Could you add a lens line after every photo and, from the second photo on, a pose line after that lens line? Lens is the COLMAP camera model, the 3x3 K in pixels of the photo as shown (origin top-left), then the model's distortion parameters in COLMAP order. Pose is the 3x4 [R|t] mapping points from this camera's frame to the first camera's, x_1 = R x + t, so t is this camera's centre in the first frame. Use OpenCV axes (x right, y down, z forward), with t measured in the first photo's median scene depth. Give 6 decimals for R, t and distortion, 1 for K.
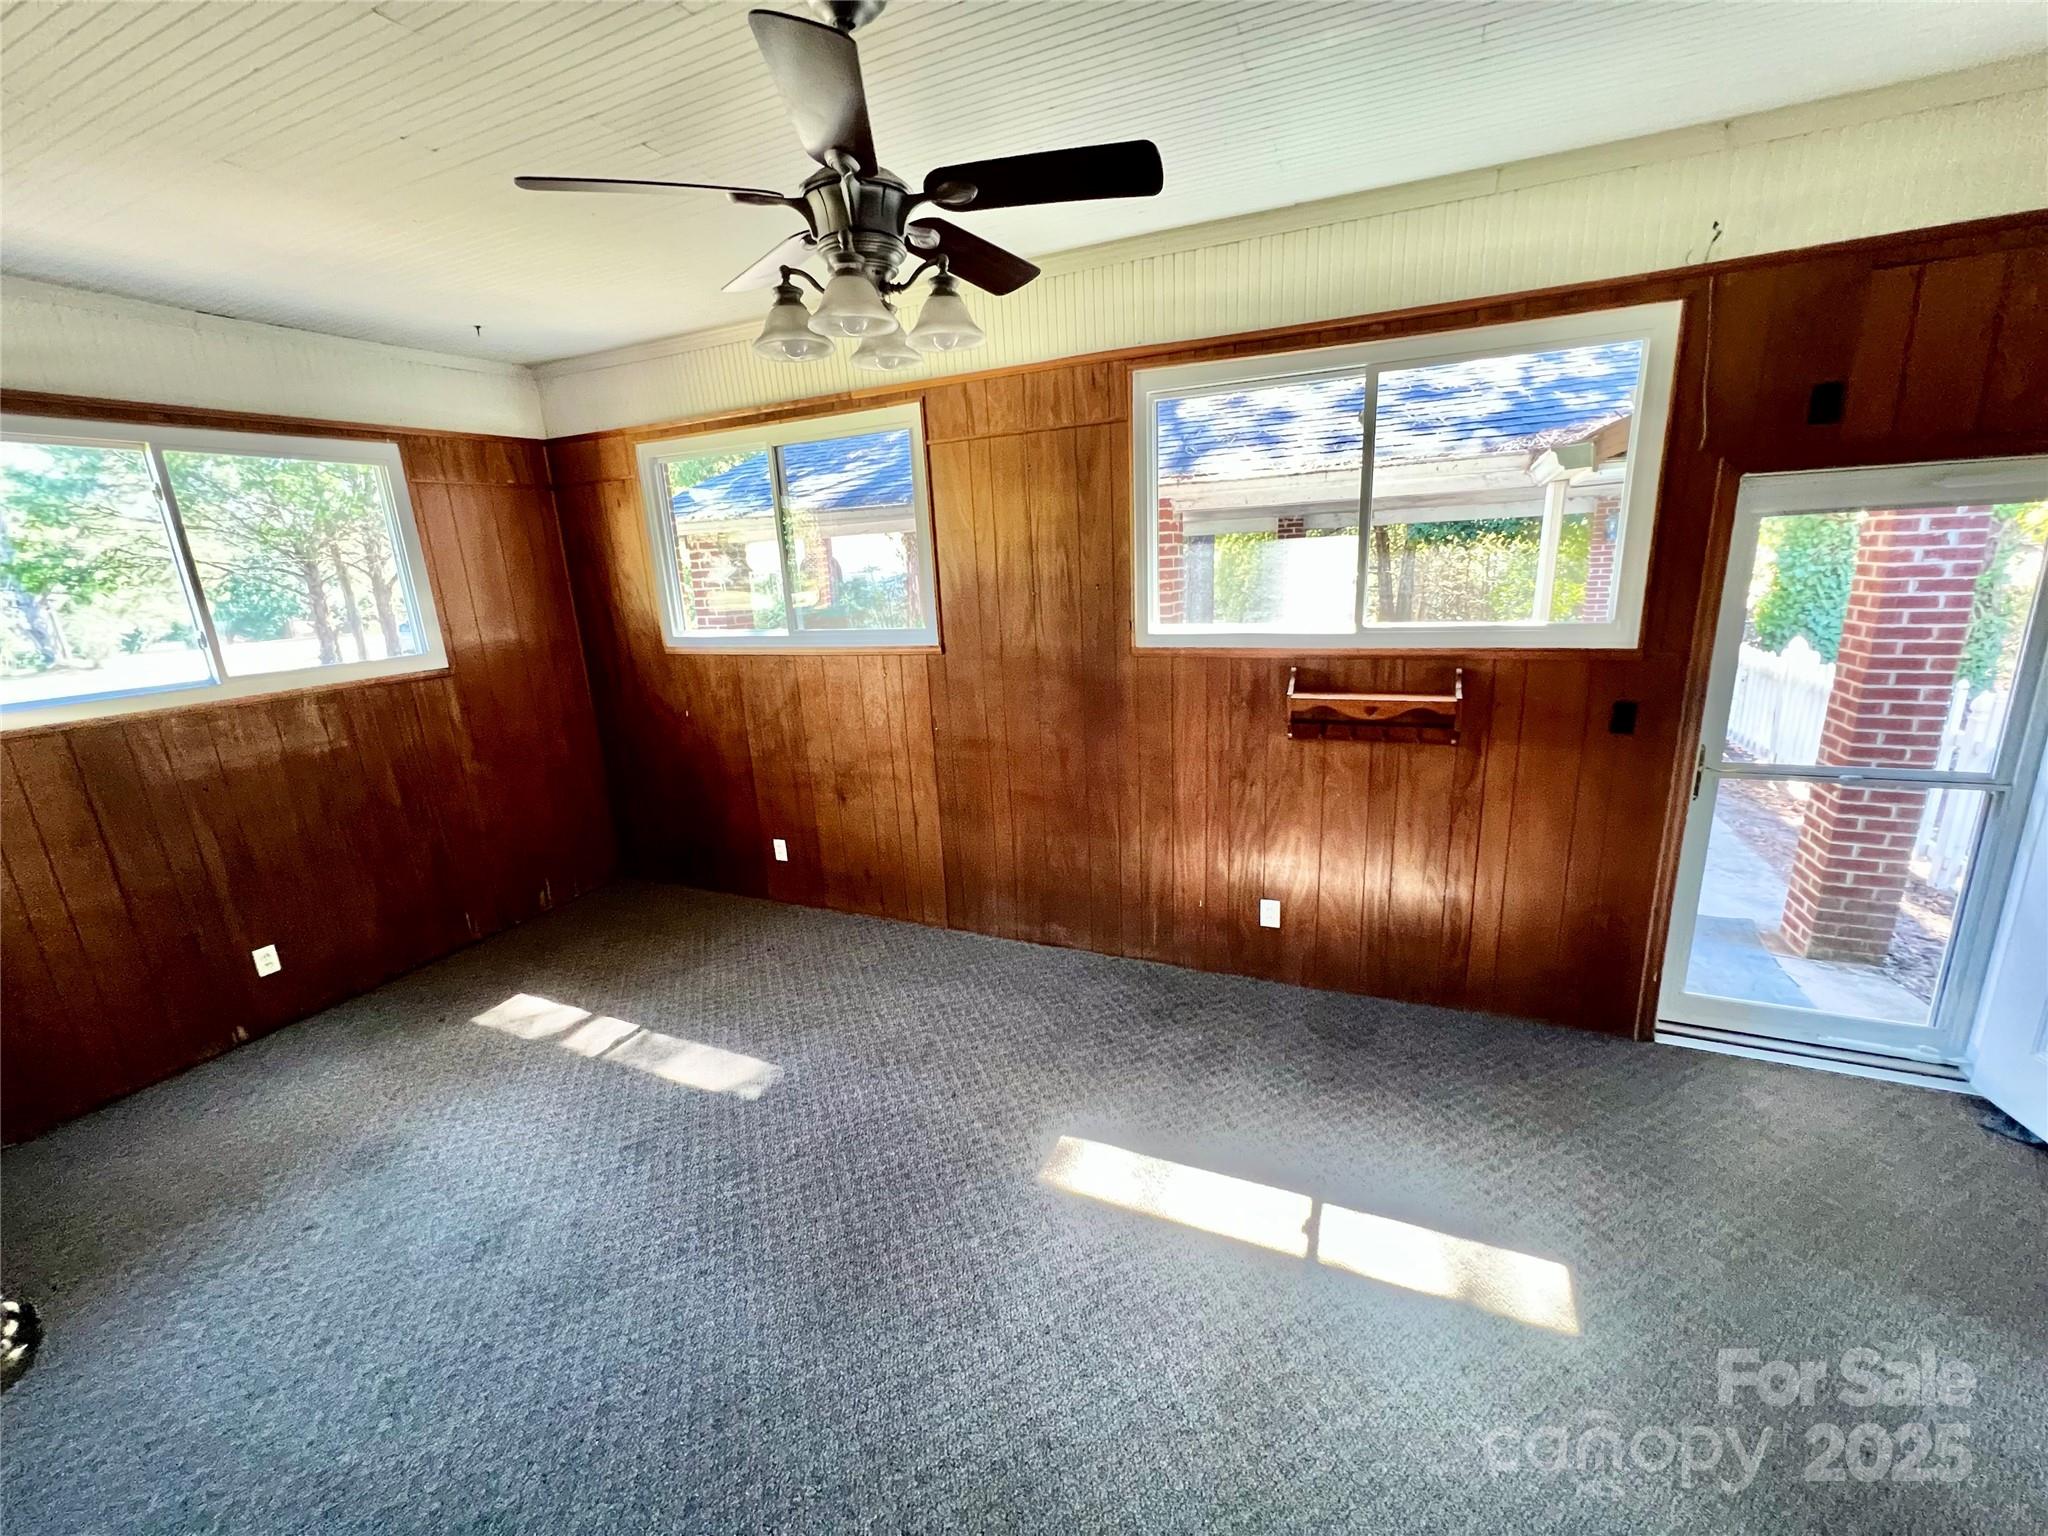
lens RADIAL K [[822.4, 0, 1024.0], [0, 822.4, 768.0], [0, 0, 1]] dist [-0.000890, -0.000059]
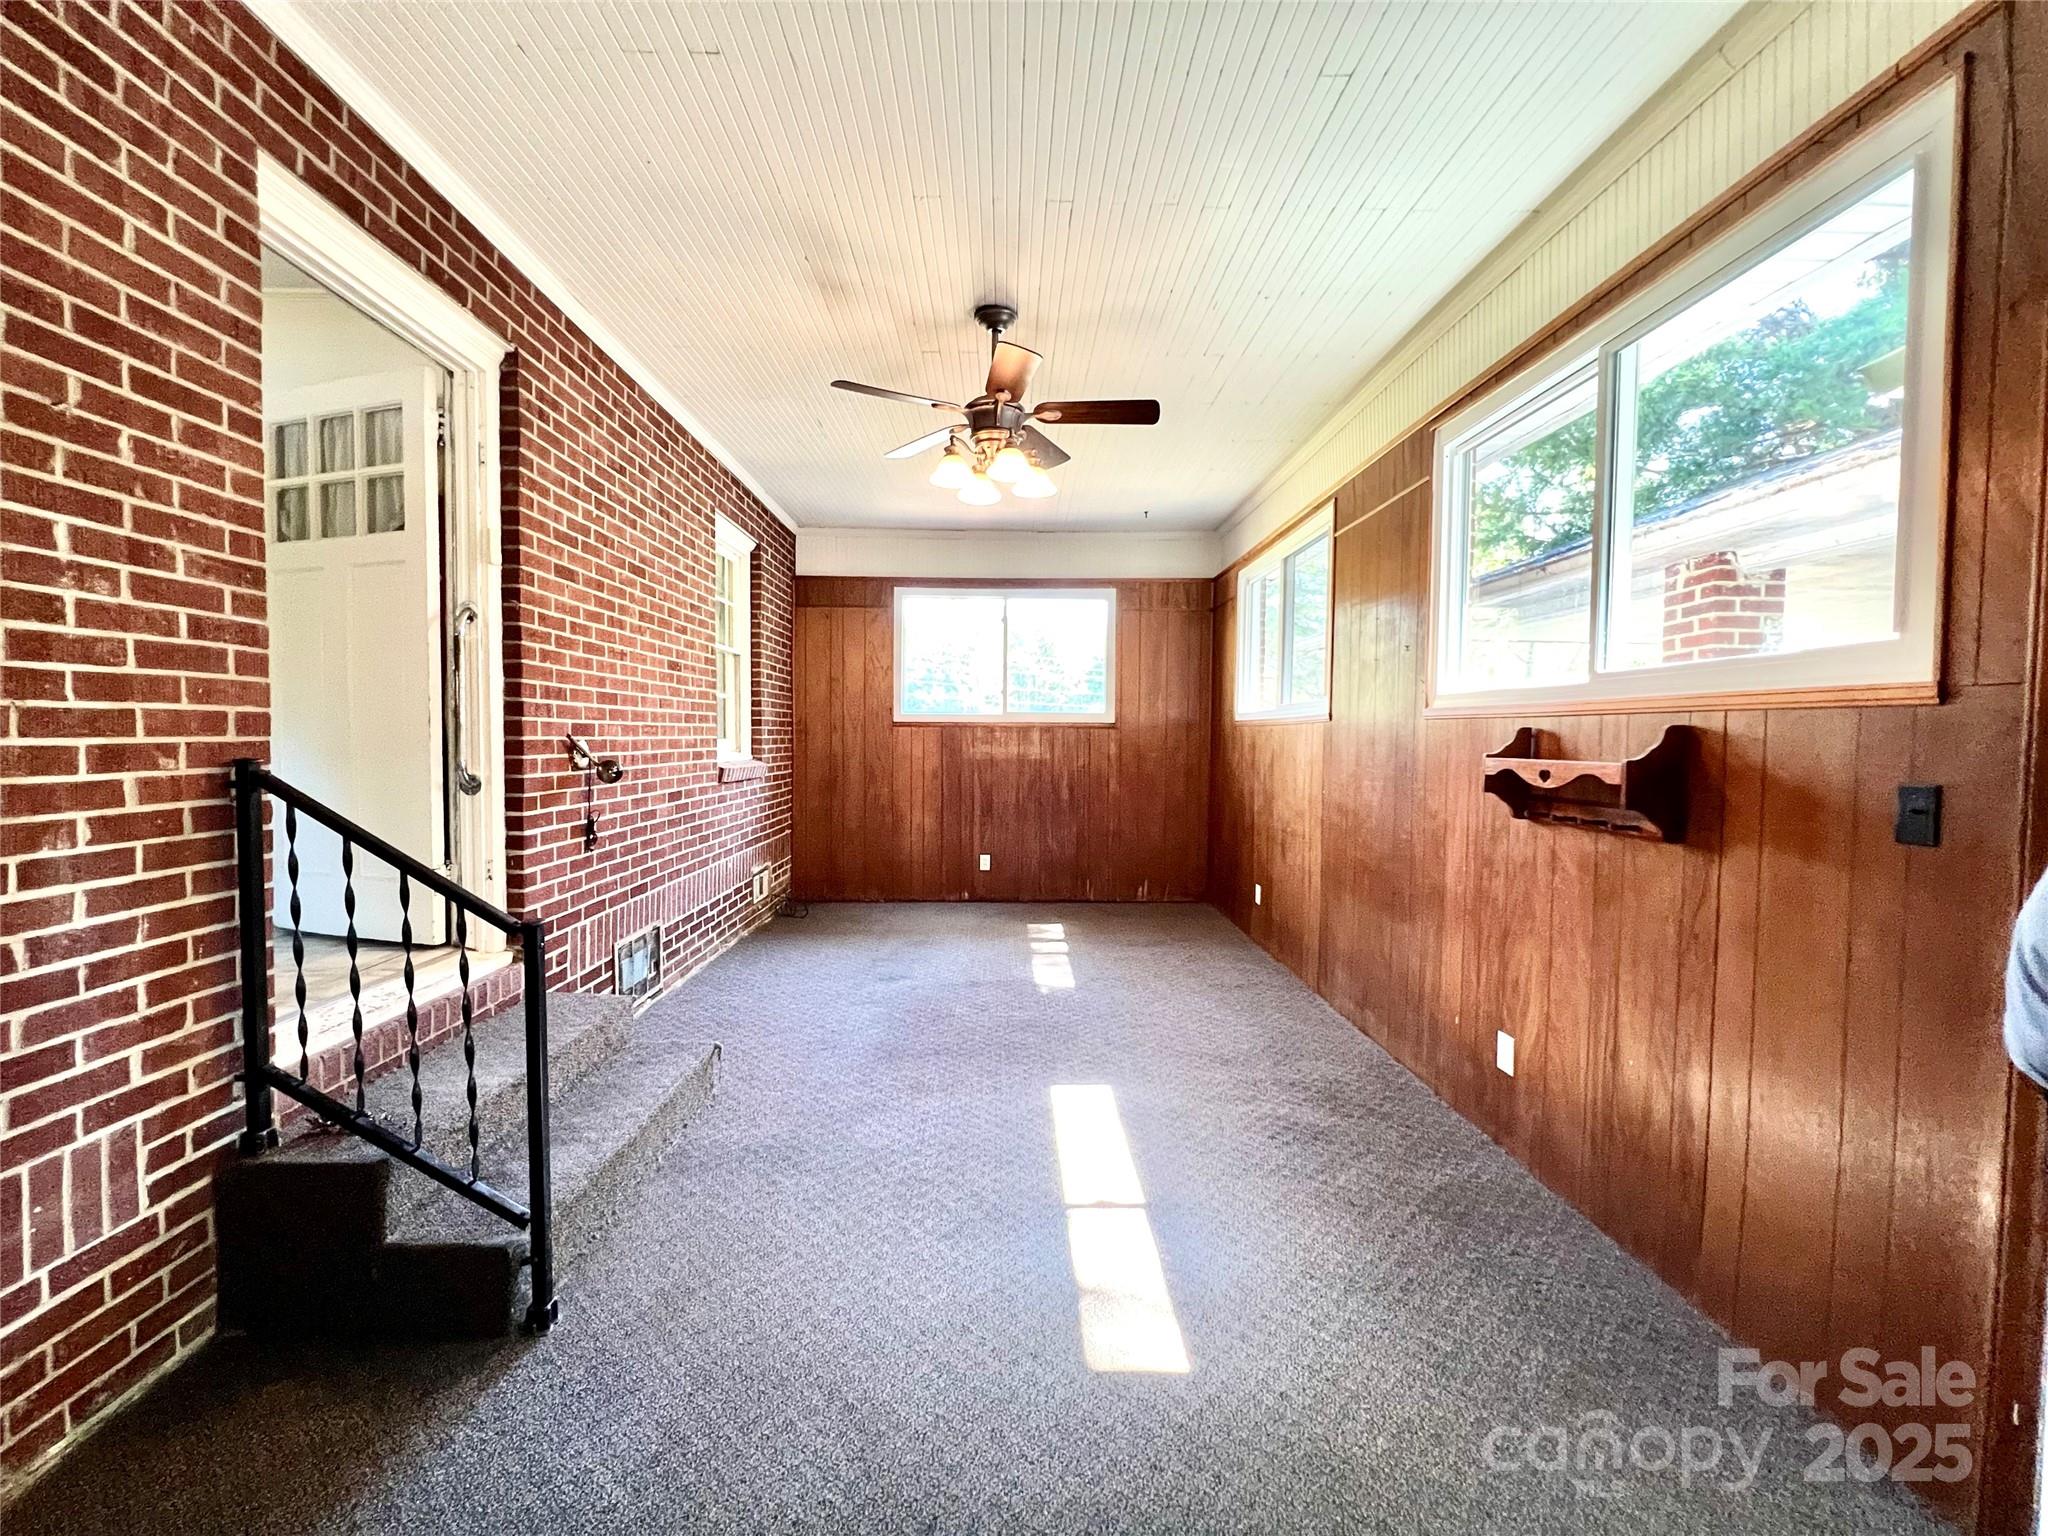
lens RADIAL K [[822.4, 0, 1024.0], [0, 822.4, 768.0], [0, 0, 1]] dist [-0.000890, -0.000059]
pose [[0.428573, 0.088445, -0.899168, 0.786166], [-0.254783, 0.966639, -0.026357, 0.056875], [0.866839, 0.240389, 0.436810, 0.222018]]
